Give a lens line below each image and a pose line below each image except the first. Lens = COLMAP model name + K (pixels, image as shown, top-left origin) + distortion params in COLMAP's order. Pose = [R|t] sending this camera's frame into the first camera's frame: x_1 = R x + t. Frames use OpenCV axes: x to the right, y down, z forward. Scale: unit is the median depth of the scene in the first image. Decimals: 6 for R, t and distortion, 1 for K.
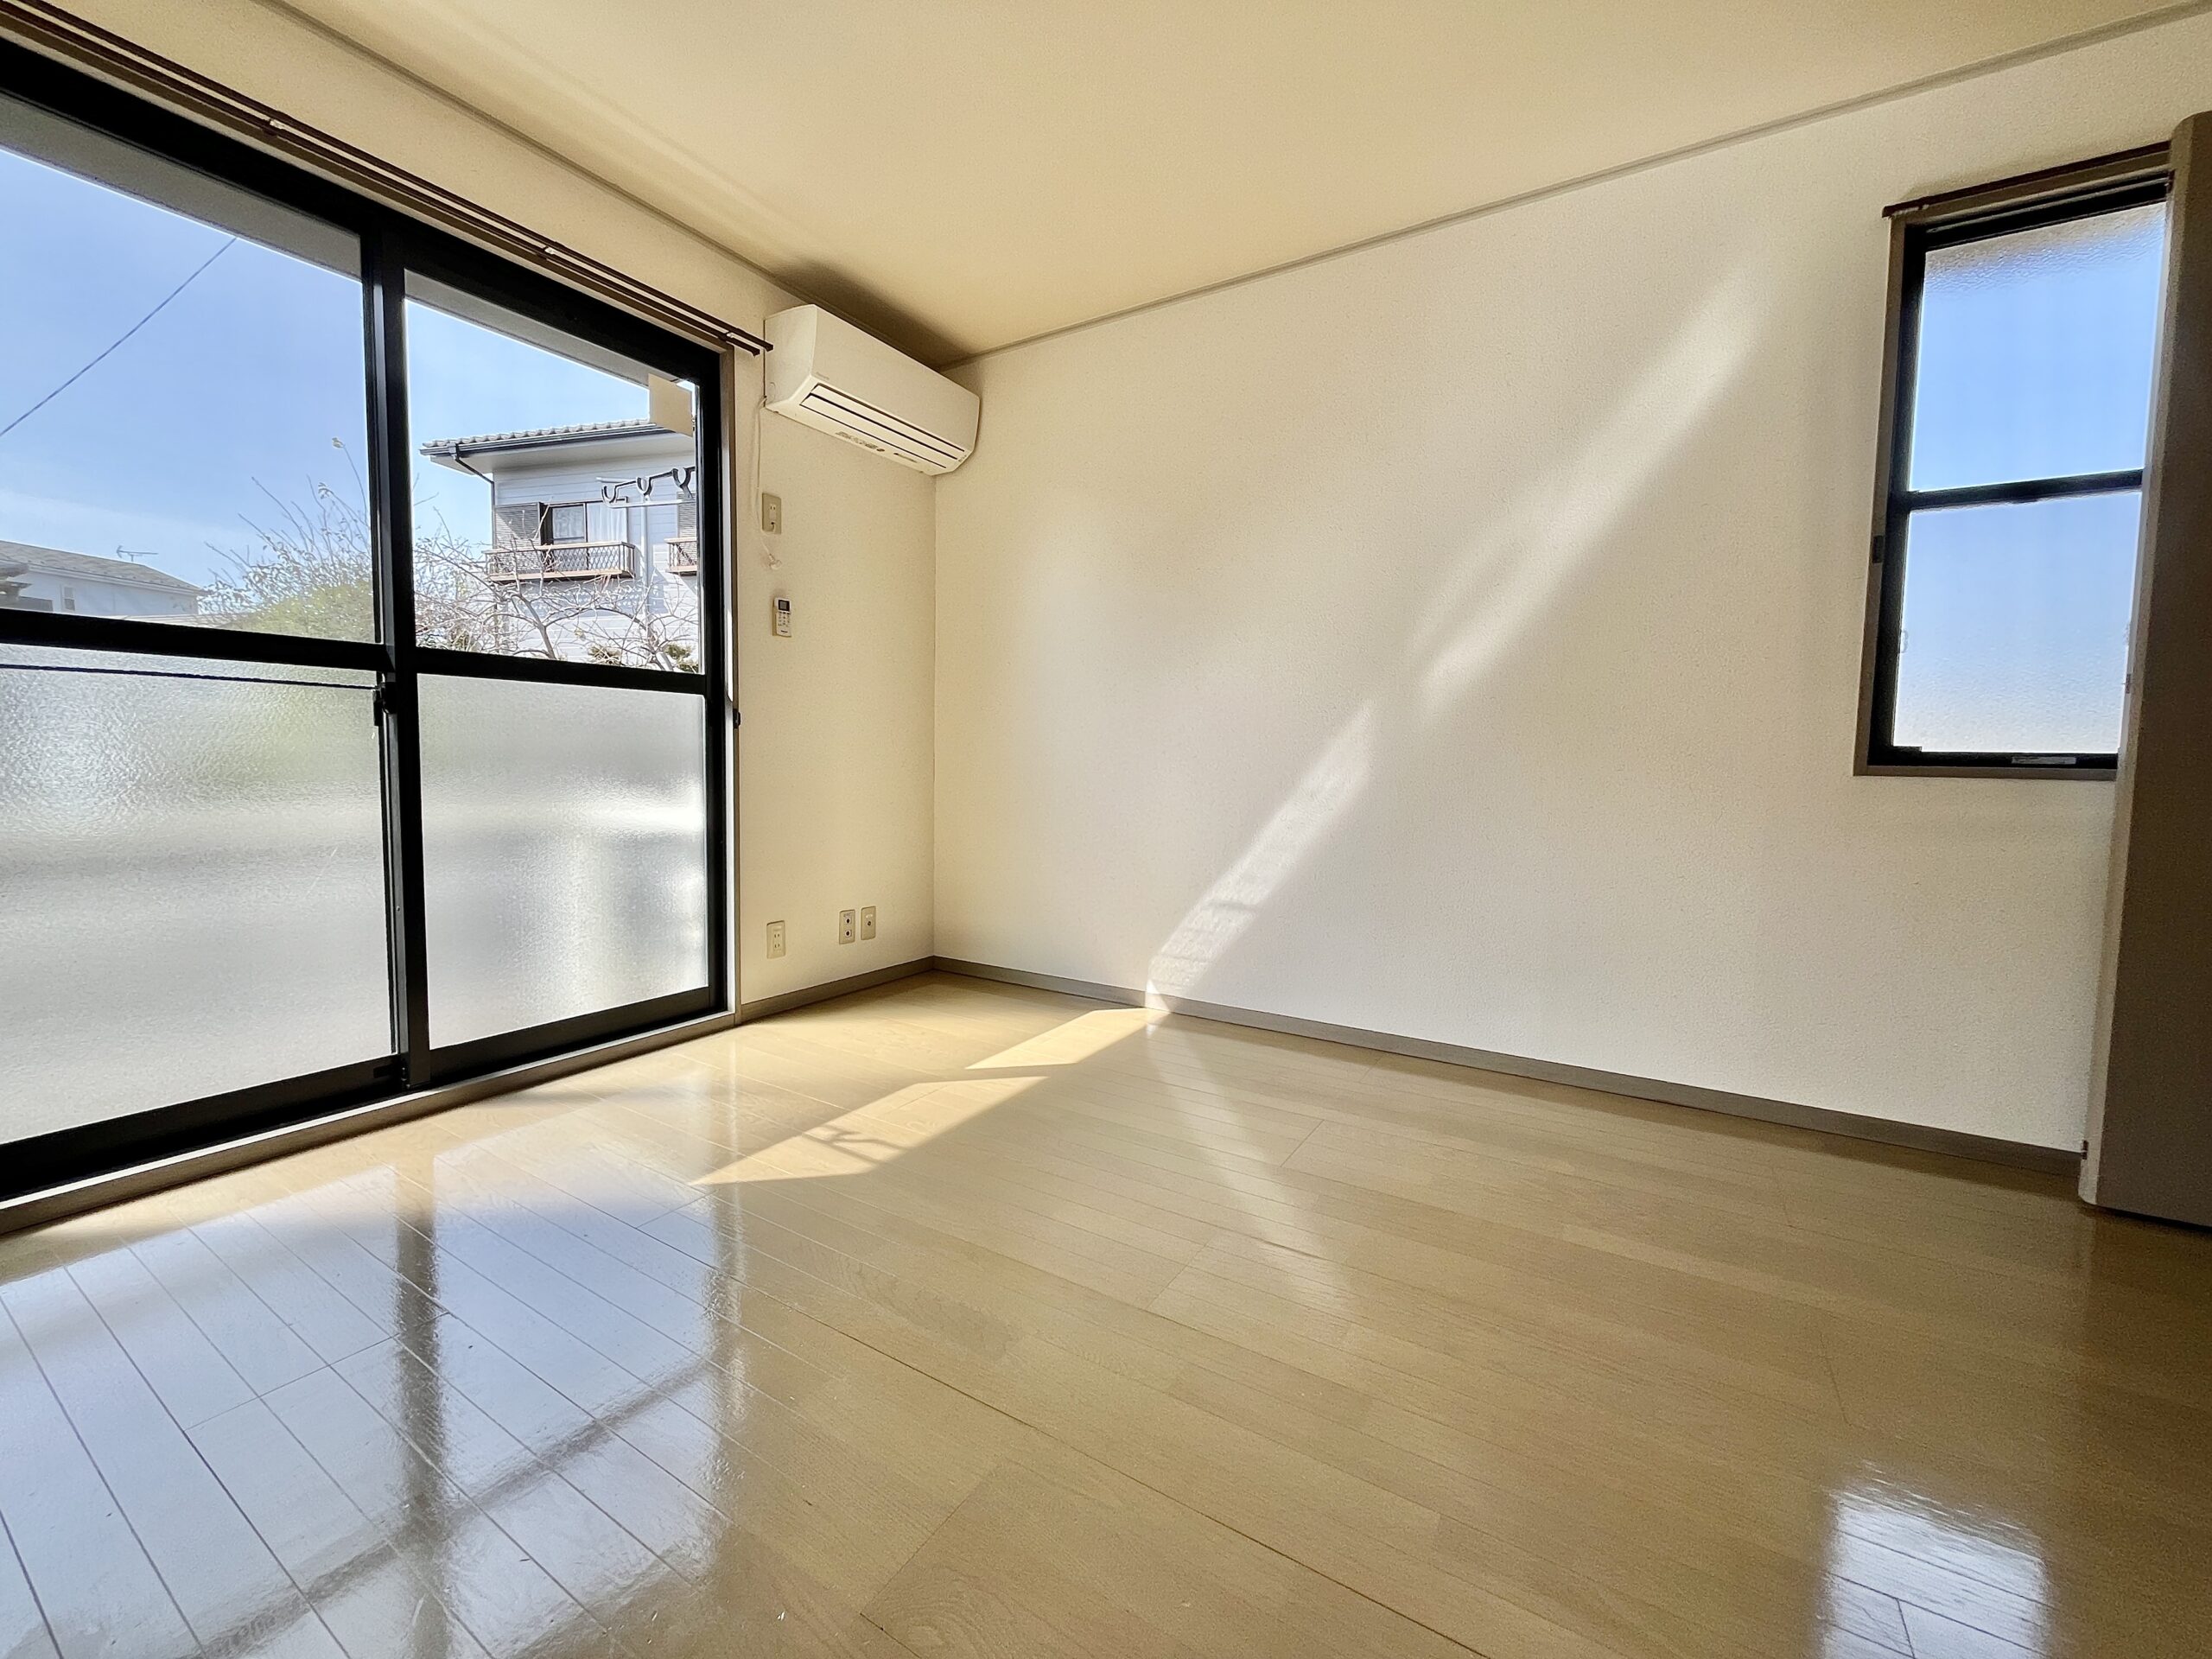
lens RADIAL K [[896.2, 0, 1107.1], [0, 896.2, 816.9], [0, 0, 1]] dist [-0.006218, 0.001306]
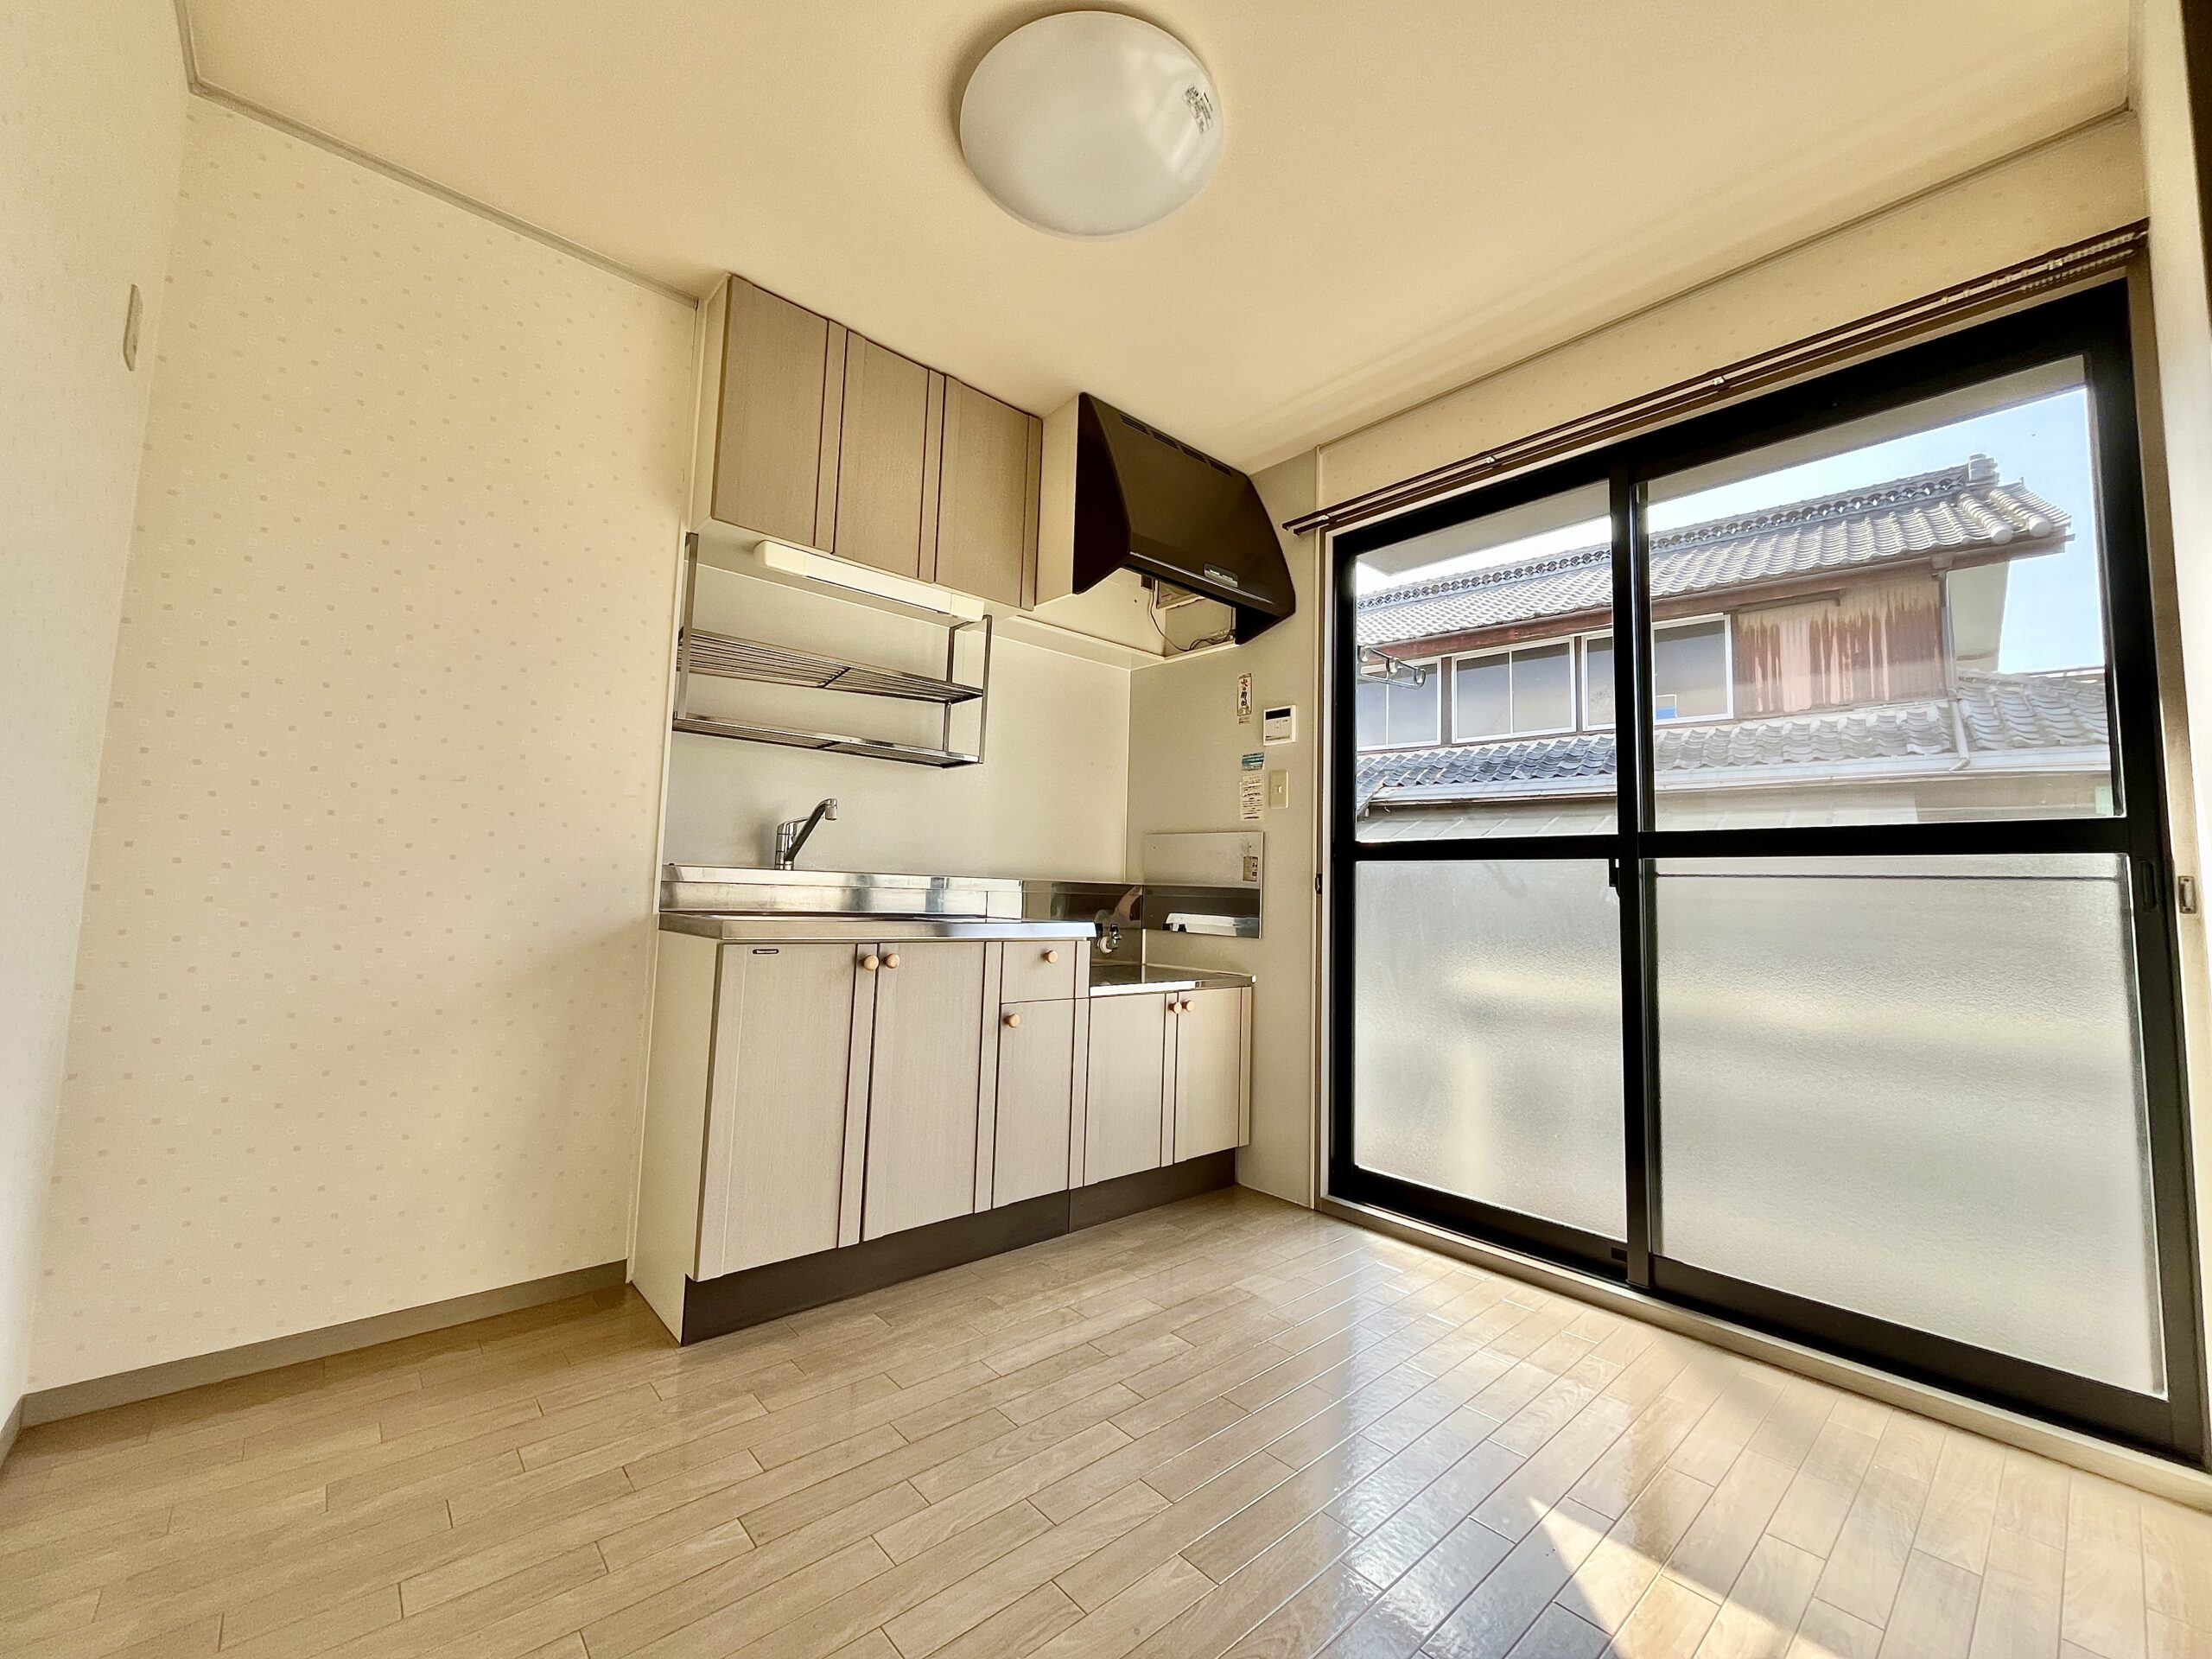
lens RADIAL K [[896.2, 0, 1106.9], [0, 896.2, 819.7], [0, 0, 1]] dist [-0.006218, 0.001306]
pose [[-0.287494, -0.117346, -0.950567, 0.288489], [-0.109680, 0.989971, -0.089038, -0.036181], [0.951482, 0.078661, -0.297482, 0.568448]]
